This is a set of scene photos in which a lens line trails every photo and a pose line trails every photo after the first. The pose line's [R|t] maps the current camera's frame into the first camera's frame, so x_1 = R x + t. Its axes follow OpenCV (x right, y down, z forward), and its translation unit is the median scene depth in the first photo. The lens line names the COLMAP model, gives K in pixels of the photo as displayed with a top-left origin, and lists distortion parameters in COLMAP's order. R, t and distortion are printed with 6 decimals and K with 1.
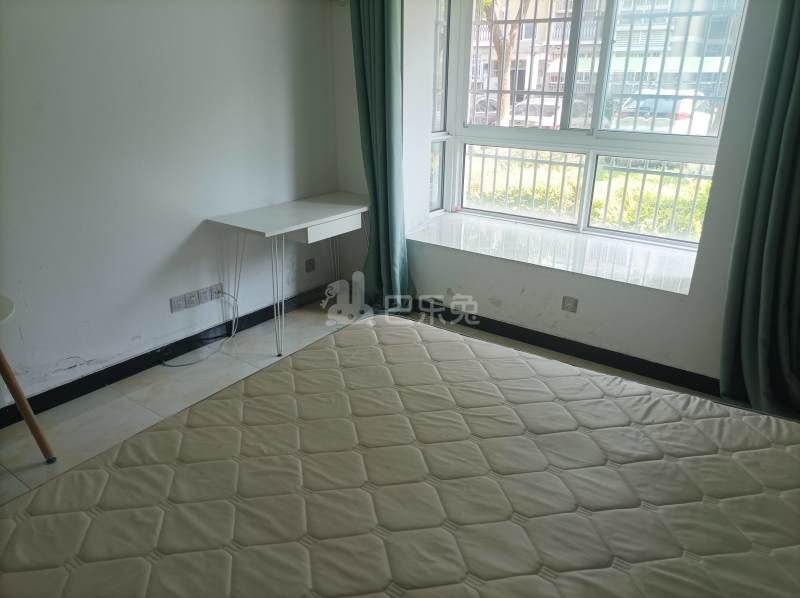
lens RADIAL K [[592.4, 0, 410.5], [0, 592.4, 298.0], [0, 0, 1]] dist [0.005697, 0.004180]
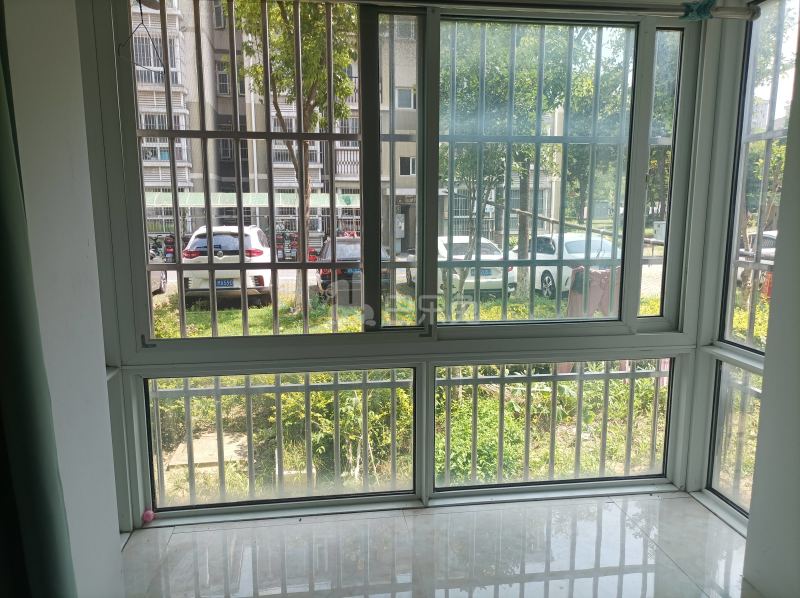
lens RADIAL K [[592.4, 0, 410.5], [0, 592.4, 298.0], [0, 0, 1]] dist [0.005697, 0.004180]
pose [[0.720793, -0.115101, 0.683527, -0.067997], [0.253719, 0.961492, -0.105644, -0.218621], [-0.645046, 0.249571, 0.722239, 0.514904]]
